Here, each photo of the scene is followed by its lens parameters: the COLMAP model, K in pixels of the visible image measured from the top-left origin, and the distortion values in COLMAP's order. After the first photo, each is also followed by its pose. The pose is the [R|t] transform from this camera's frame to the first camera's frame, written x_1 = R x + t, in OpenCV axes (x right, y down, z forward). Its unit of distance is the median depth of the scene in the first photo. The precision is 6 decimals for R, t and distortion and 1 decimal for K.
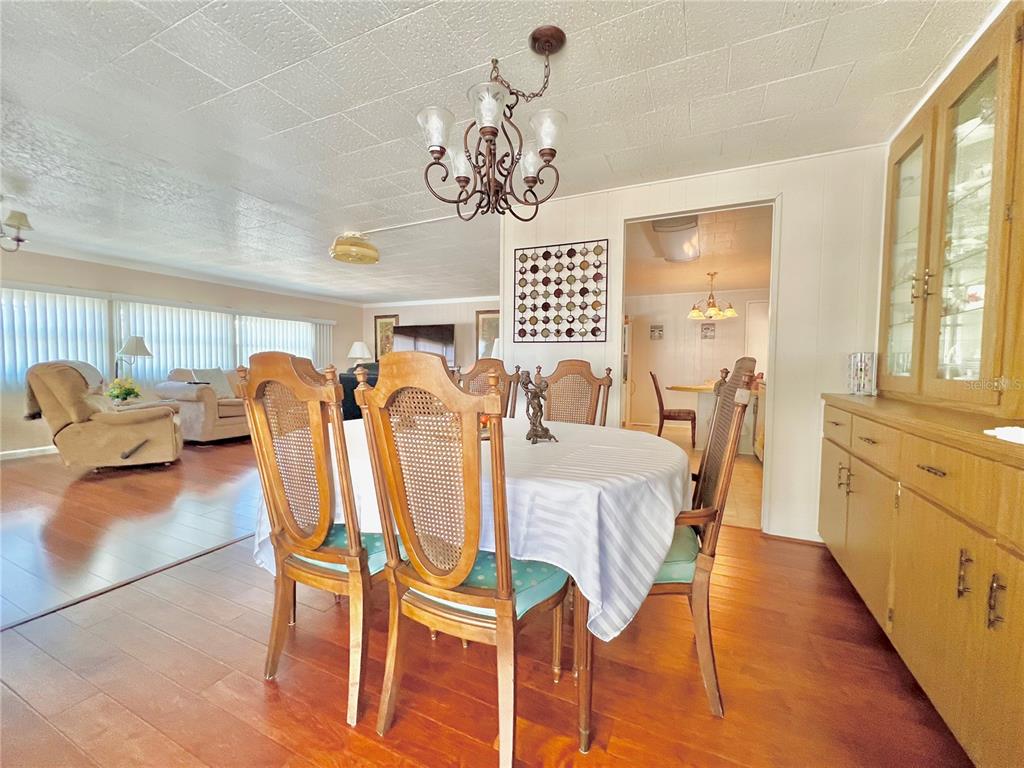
lens RADIAL K [[410.4, 0, 512.0], [0, 410.4, 384.0], [0, 0, 1]] dist [0.000184, 0.000013]
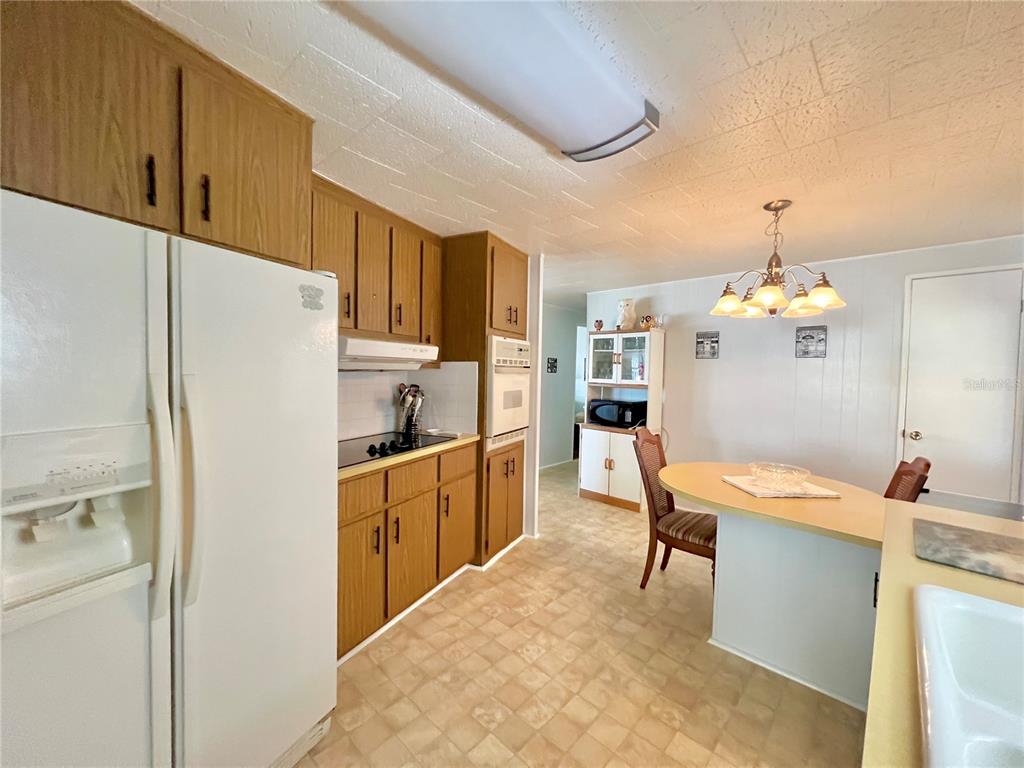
lens RADIAL K [[405.4, 0, 512.0], [0, 405.4, 384.0], [0, 0, 1]] dist [0.000702, -0.000439]
pose [[0.947136, 0.022088, -0.320071, 0.296468], [-0.027890, 0.999519, -0.013554, -0.062659], [0.319618, 0.021764, 0.947296, 0.429668]]
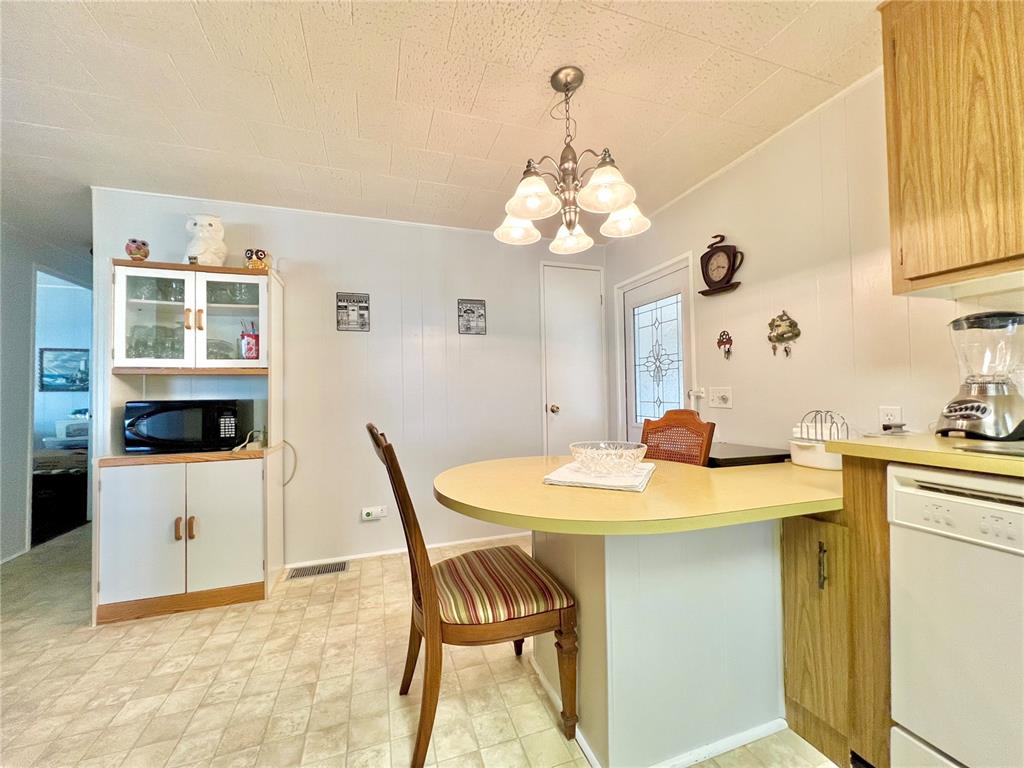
lens RADIAL K [[405.4, 0, 512.0], [0, 405.4, 384.0], [0, 0, 1]] dist [0.000702, -0.000439]
pose [[0.718179, -0.002782, 0.695853, 0.206007], [0.053311, 0.997273, -0.051034, -0.032842], [-0.693813, 0.073748, 0.716369, 0.666417]]
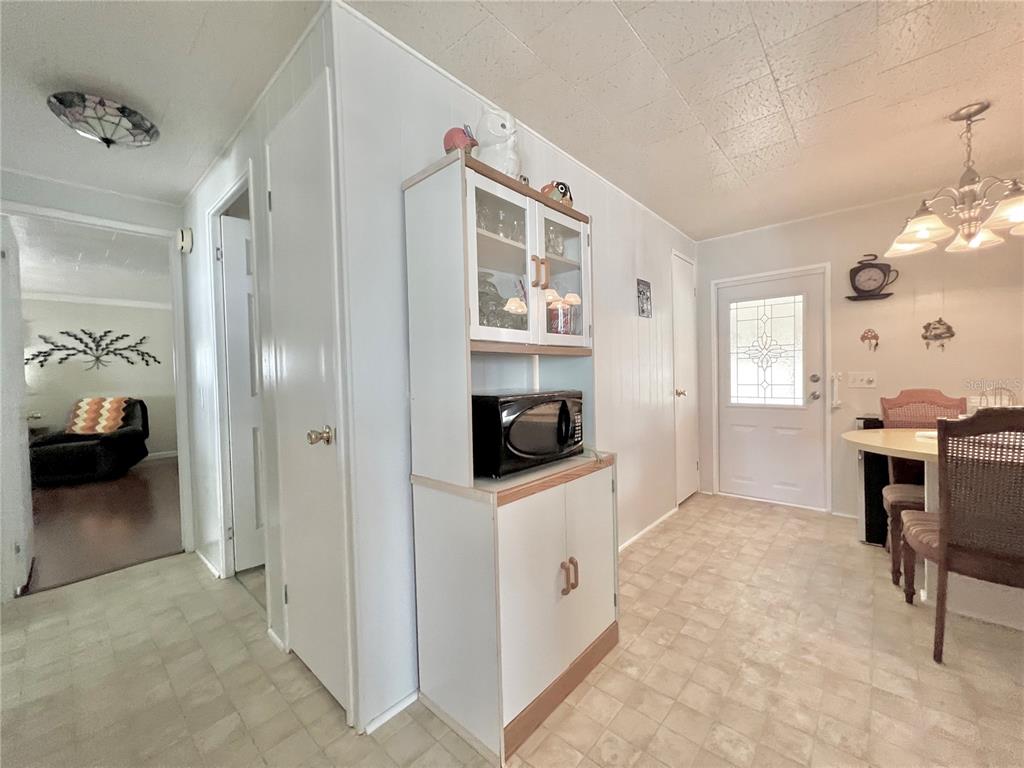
lens RADIAL K [[405.4, 0, 512.0], [0, 405.4, 384.0], [0, 0, 1]] dist [0.000702, -0.000439]
pose [[0.287265, -0.036381, 0.957160, 0.033966], [0.069837, 0.997414, 0.016951, -0.059086], [-0.955302, 0.061976, 0.289063, 1.023028]]
